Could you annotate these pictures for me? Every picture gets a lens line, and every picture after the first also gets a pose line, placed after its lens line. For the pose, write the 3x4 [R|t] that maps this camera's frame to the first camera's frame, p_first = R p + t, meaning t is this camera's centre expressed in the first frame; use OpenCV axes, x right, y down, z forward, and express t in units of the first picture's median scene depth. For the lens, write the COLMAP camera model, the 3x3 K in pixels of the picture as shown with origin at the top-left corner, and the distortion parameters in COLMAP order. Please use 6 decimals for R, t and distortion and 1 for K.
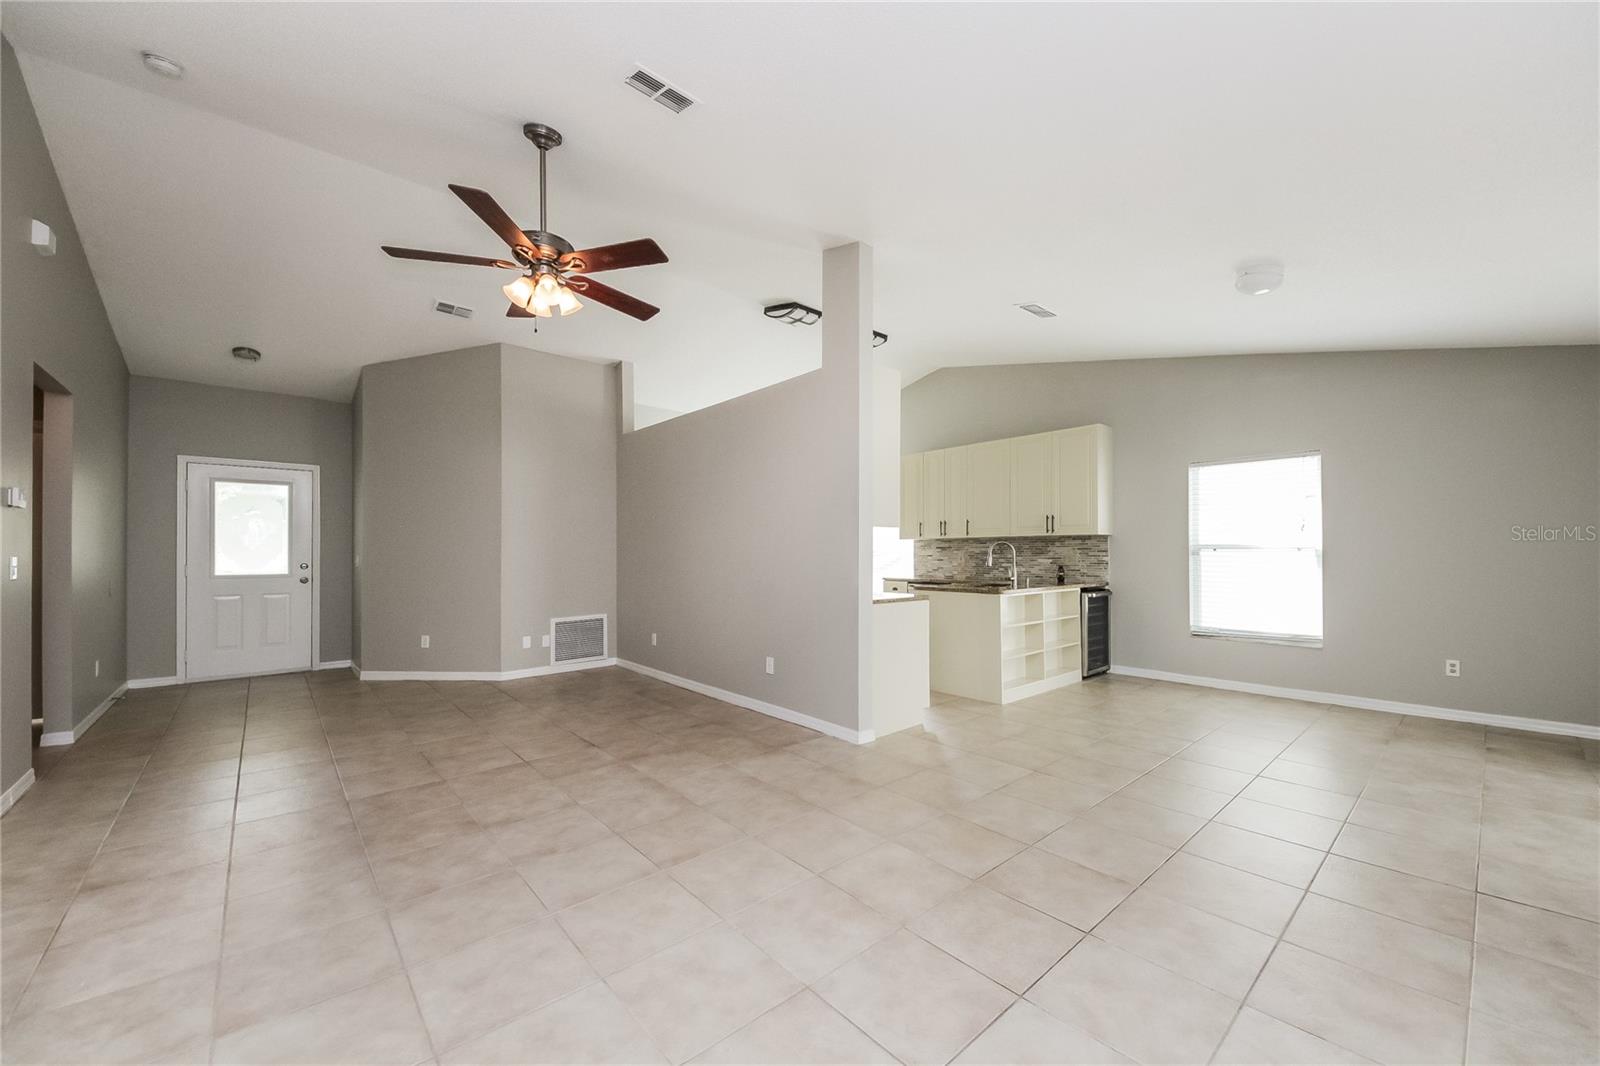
lens RADIAL K [[605.9, 0, 812.5], [0, 605.9, 560.2], [0, 0, 1]] dist [0.046331, -0.024291]
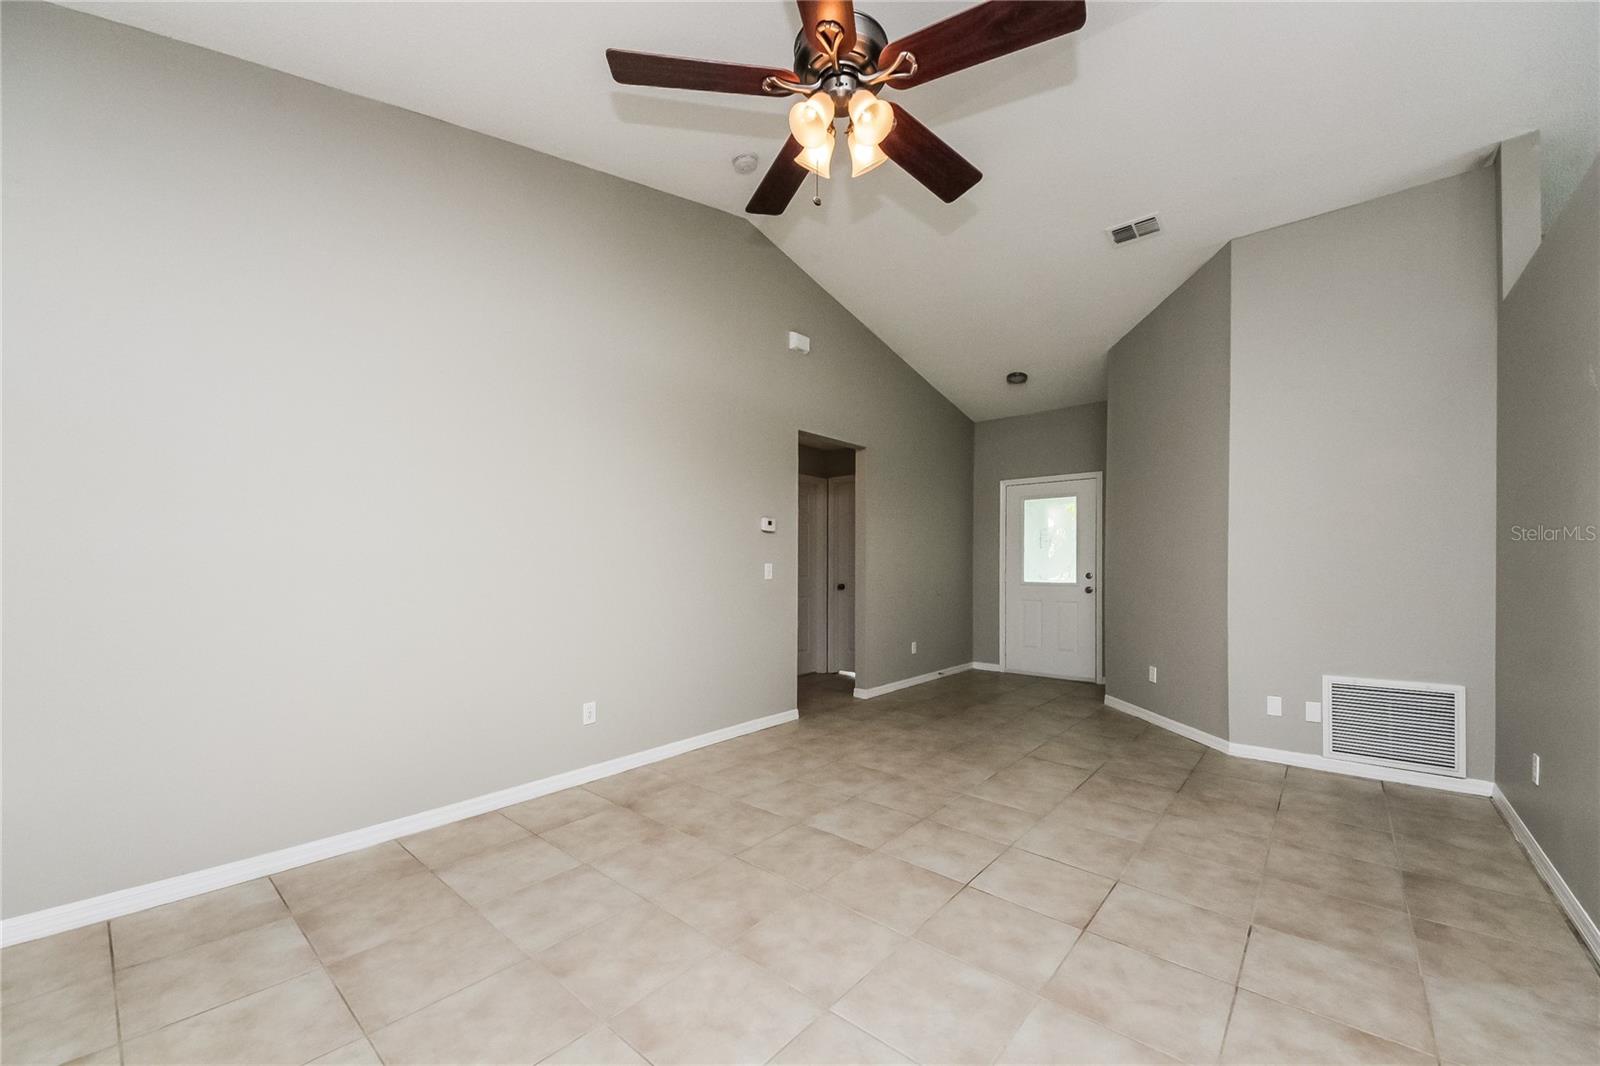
lens RADIAL K [[605.9, 0, 812.5], [0, 605.9, 560.2], [0, 0, 1]] dist [0.046331, -0.024291]
pose [[0.136907, -0.006326, -0.990564, 0.116112], [-0.013449, 0.999876, -0.008244, -0.001507], [0.990493, 0.014451, 0.136805, 0.601624]]
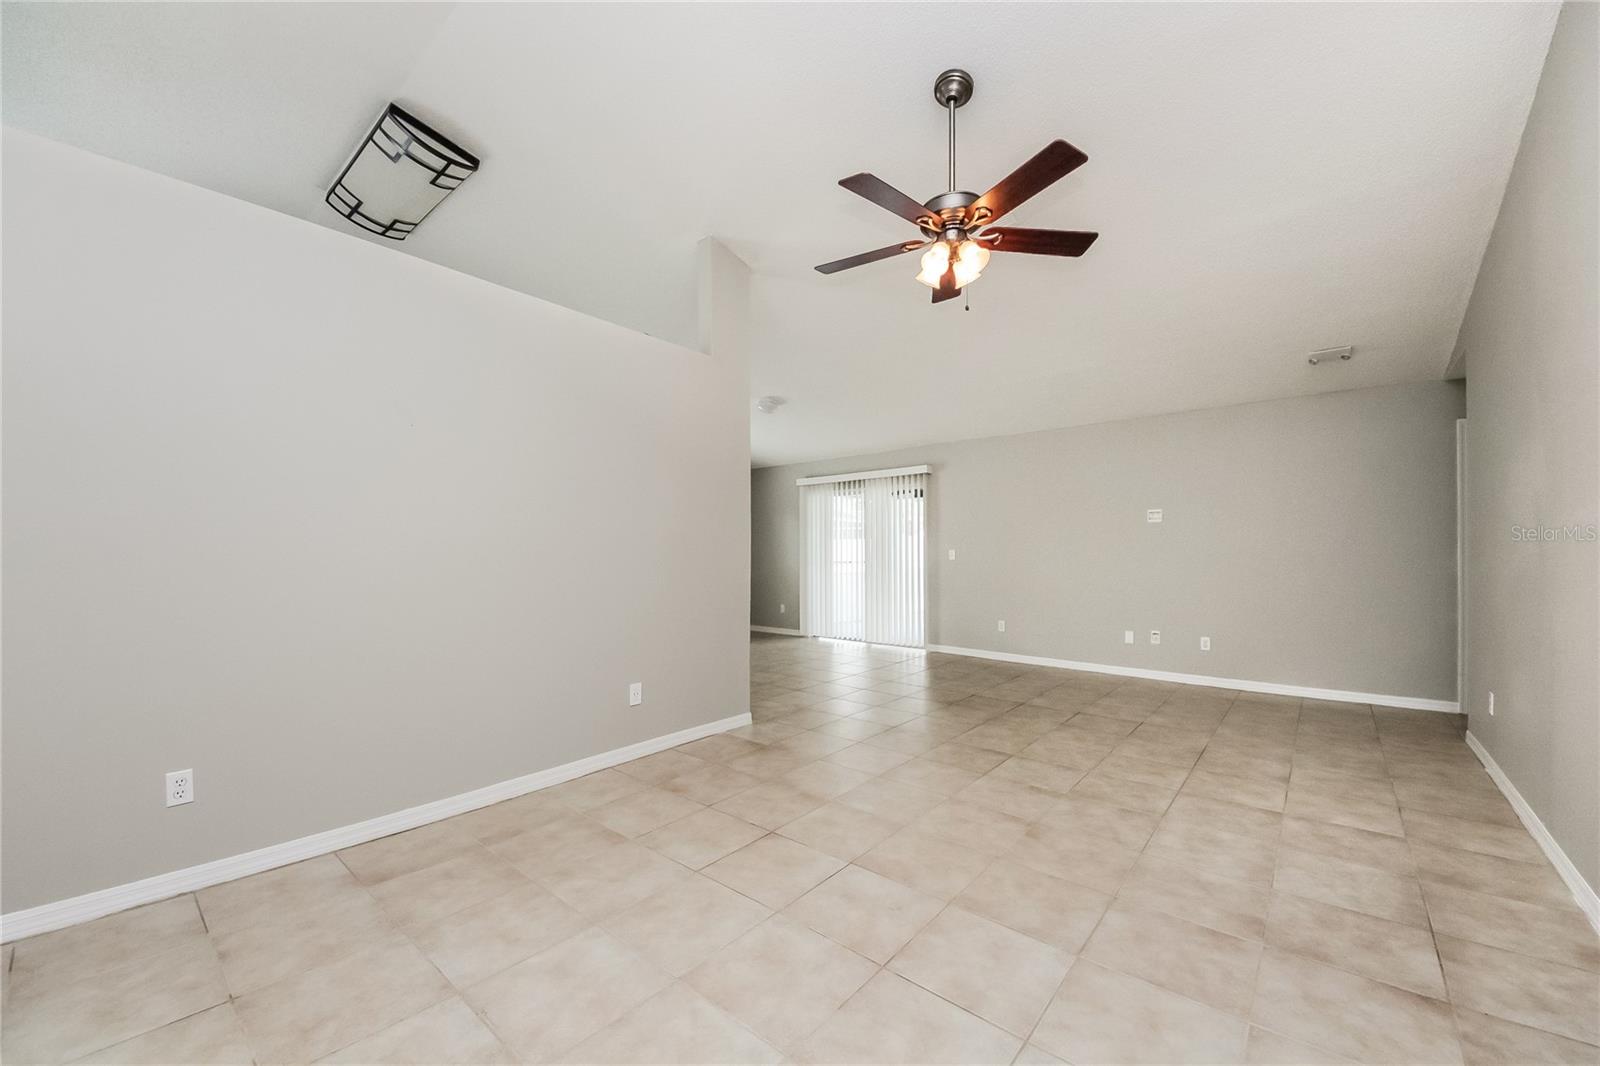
lens RADIAL K [[605.9, 0, 812.5], [0, 605.9, 560.2], [0, 0, 1]] dist [0.046331, -0.024291]
pose [[-0.152257, -0.007324, 0.988314, -0.885786], [0.011617, 0.999890, 0.009199, -0.001342], [-0.988273, 0.012881, -0.152155, 0.910823]]
